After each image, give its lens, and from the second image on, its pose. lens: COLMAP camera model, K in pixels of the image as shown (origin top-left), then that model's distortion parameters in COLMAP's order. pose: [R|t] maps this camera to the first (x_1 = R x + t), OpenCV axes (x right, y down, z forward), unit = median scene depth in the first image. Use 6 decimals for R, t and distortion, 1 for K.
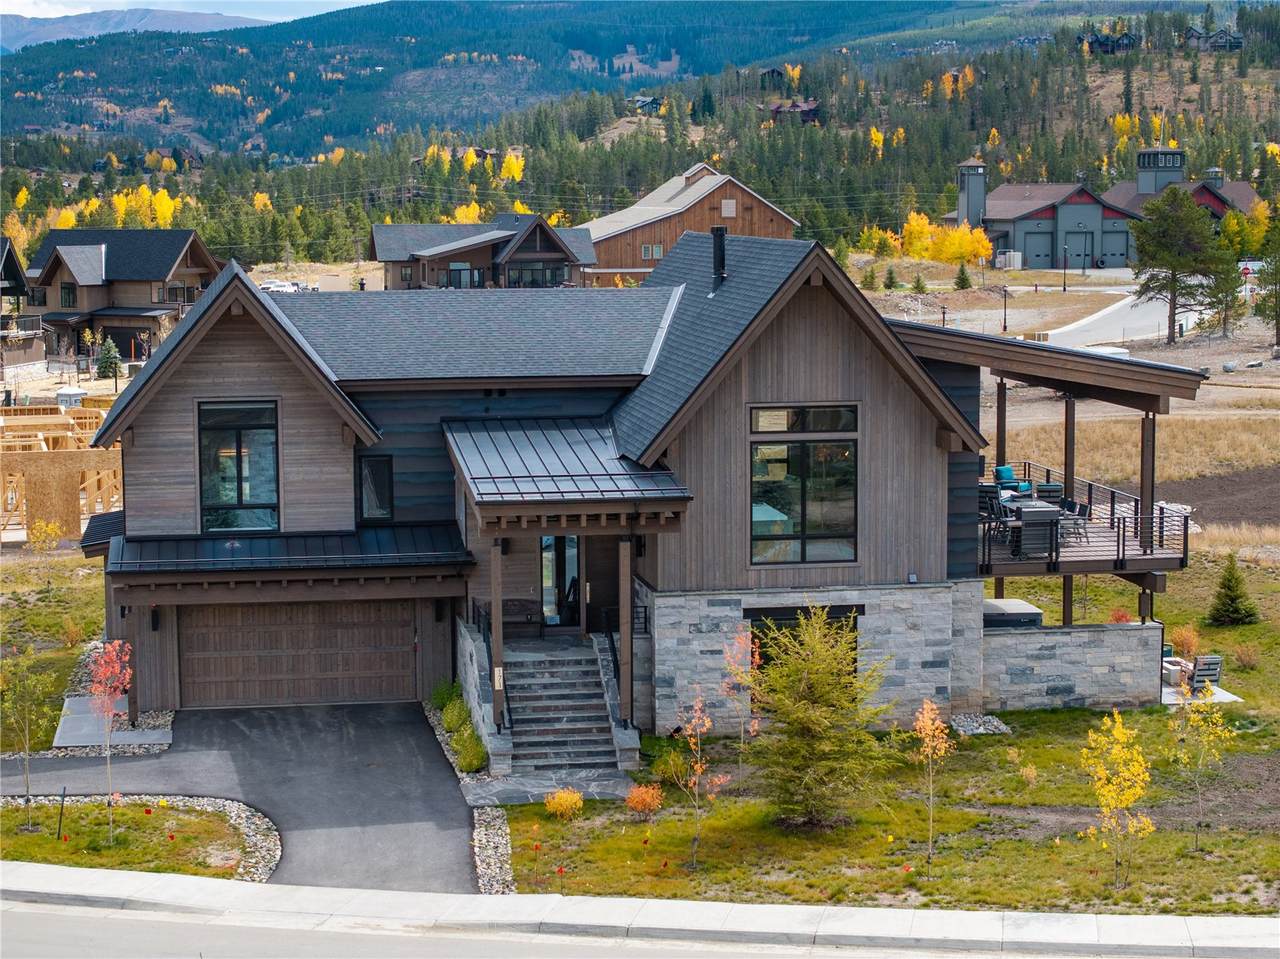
lens RADIAL K [[2542.6, 0, 640.0], [0, 2542.6, 479.5], [0, 0, 1]] dist [-0.146649, 0.843014]
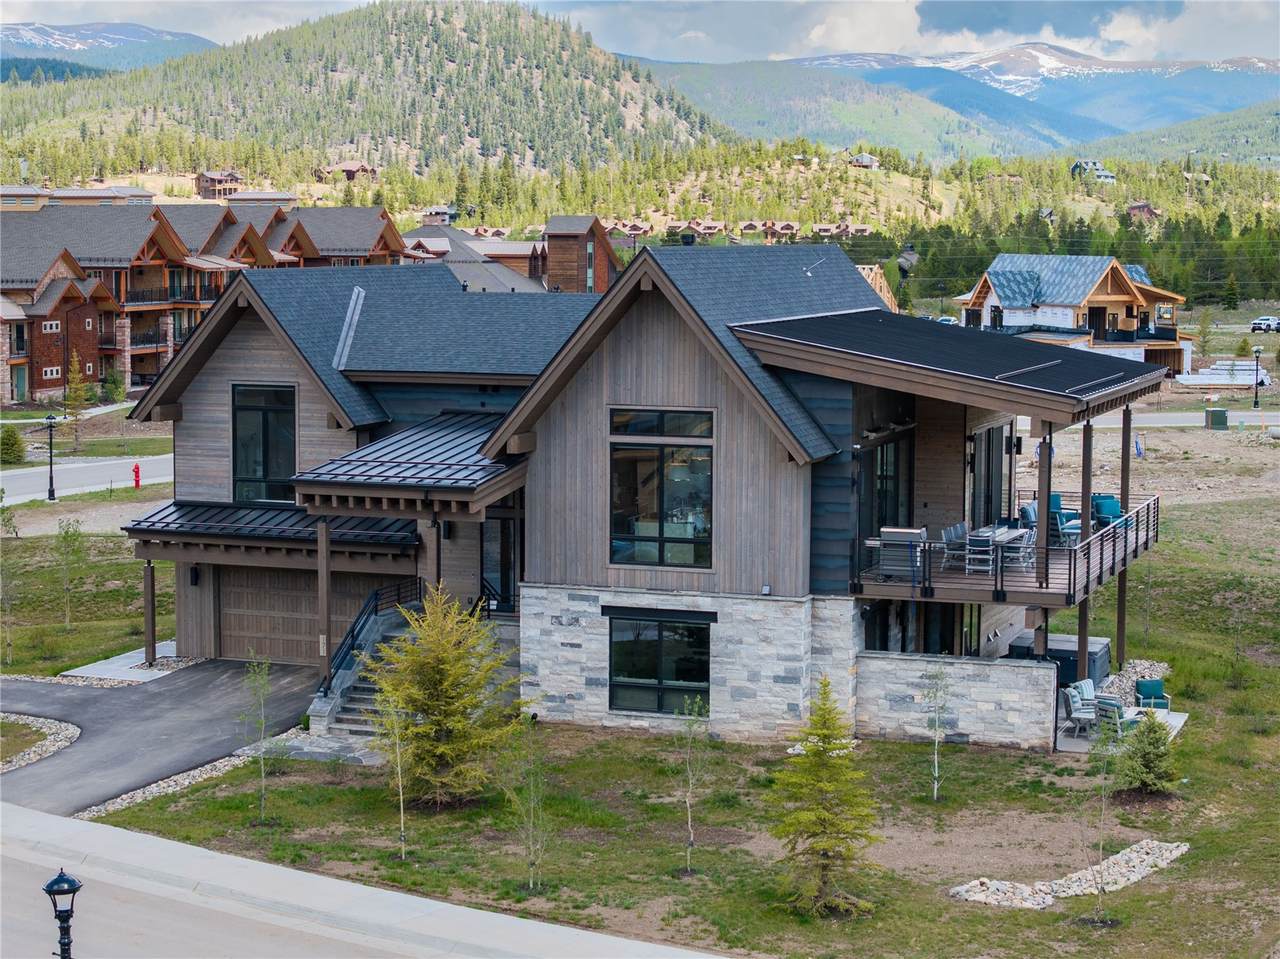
lens RADIAL K [[2542.6, 0, 640.0], [0, 2542.6, 479.5], [0, 0, 1]] dist [-0.146649, 0.843014]
pose [[0.872634, 0.058131, -0.484903, 0.526755], [-0.064880, 0.997889, 0.002870, -0.003563], [0.484046, 0.028956, 0.874563, 0.107809]]
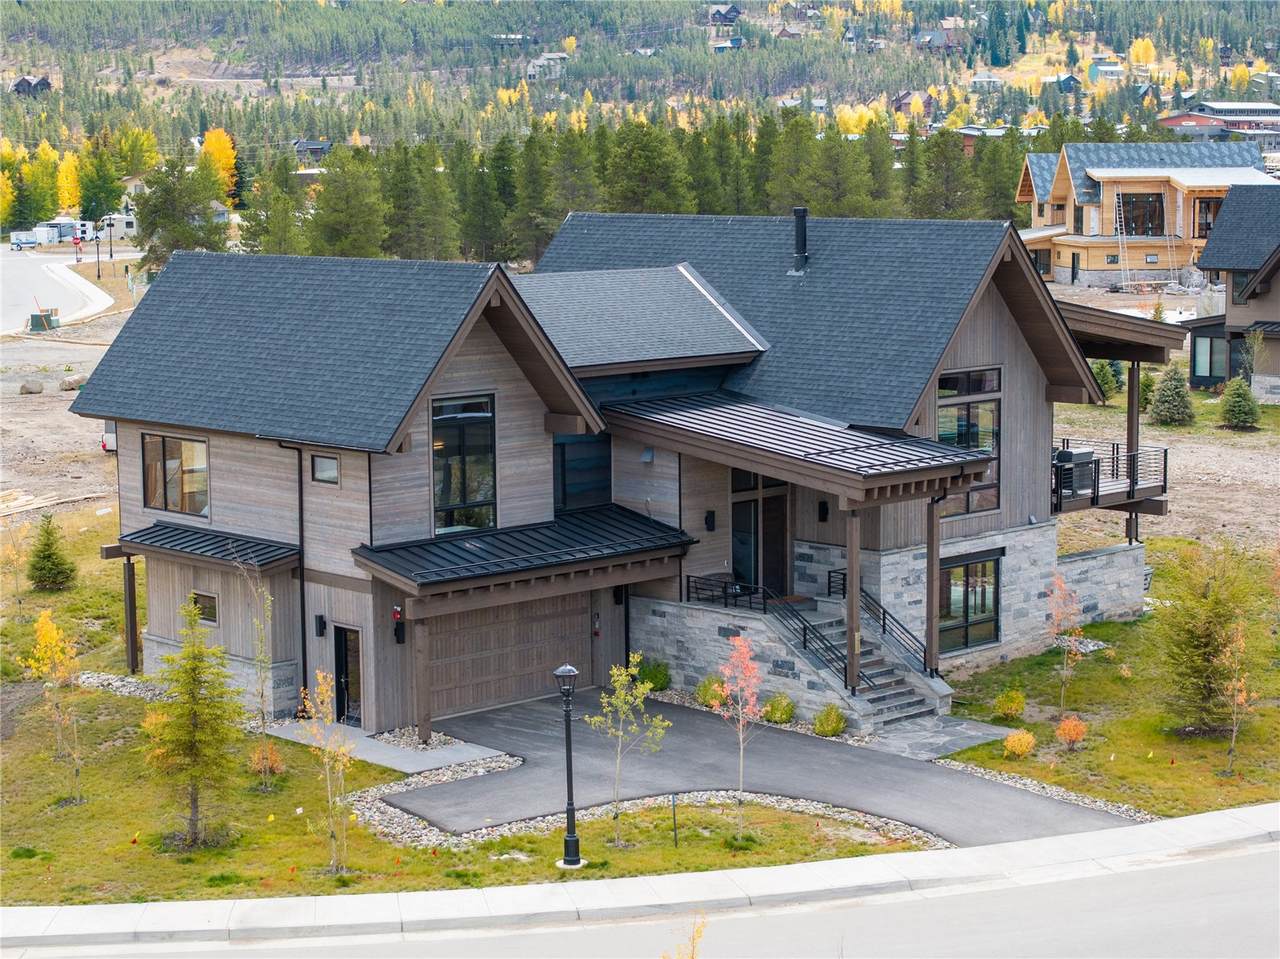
lens RADIAL K [[2542.6, 0, 640.0], [0, 2542.6, 479.5], [0, 0, 1]] dist [-0.146649, 0.843014]
pose [[0.824603, -0.074299, 0.560811, -0.645886], [0.066932, 0.997188, 0.033696, -0.027478], [-0.561738, 0.009751, 0.827258, 0.164519]]
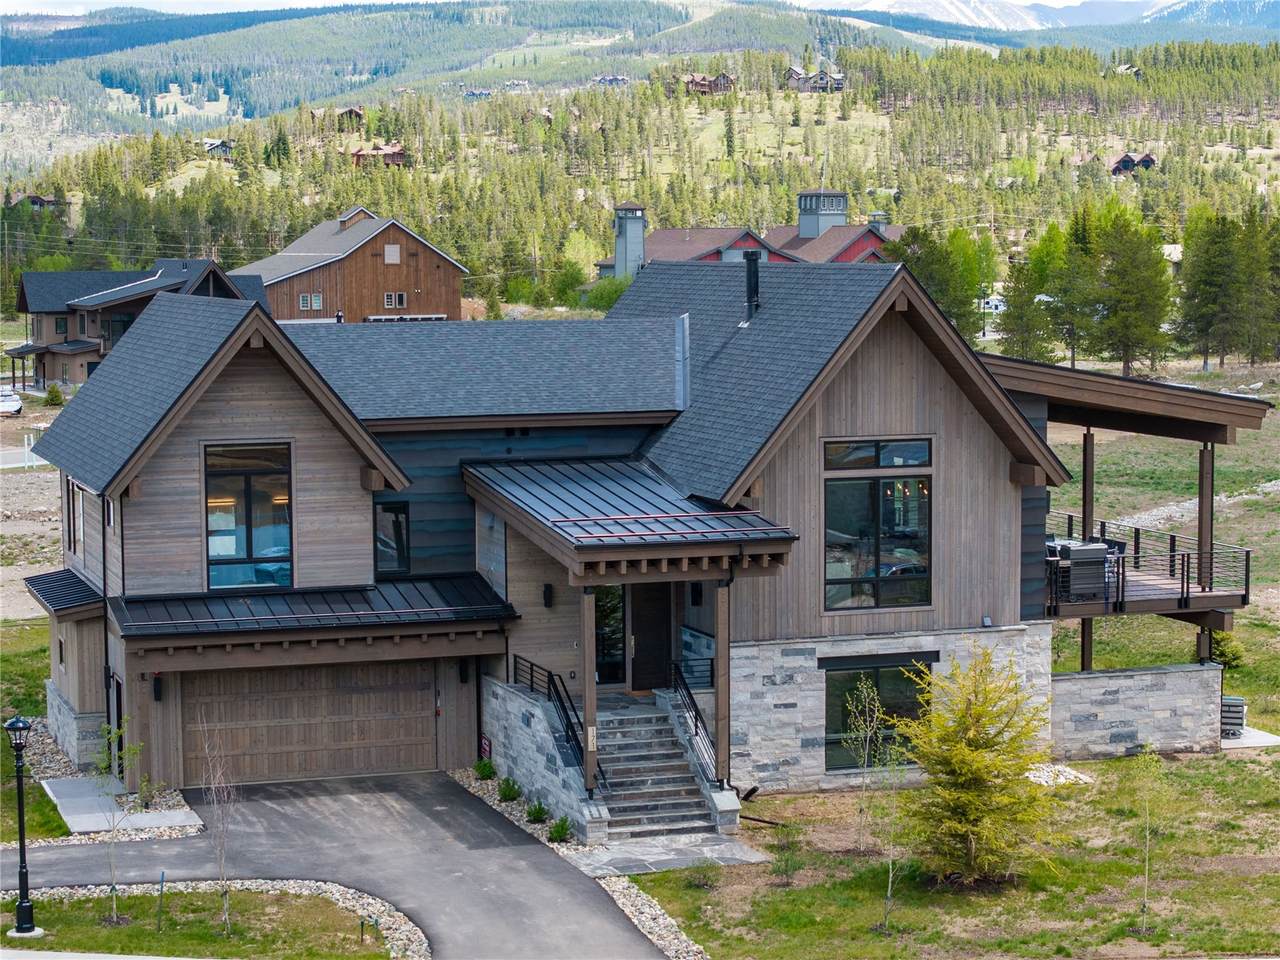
lens RADIAL K [[2735.4, 0, 636.9], [0, 2735.4, 513.5], [0, 0, 1]] dist [-0.122286, 0.332575]
pose [[0.986580, -0.016818, 0.162408, -0.179954], [0.019104, 0.999739, -0.012522, 0.008717], [-0.162155, 0.015457, 0.986644, 0.019153]]
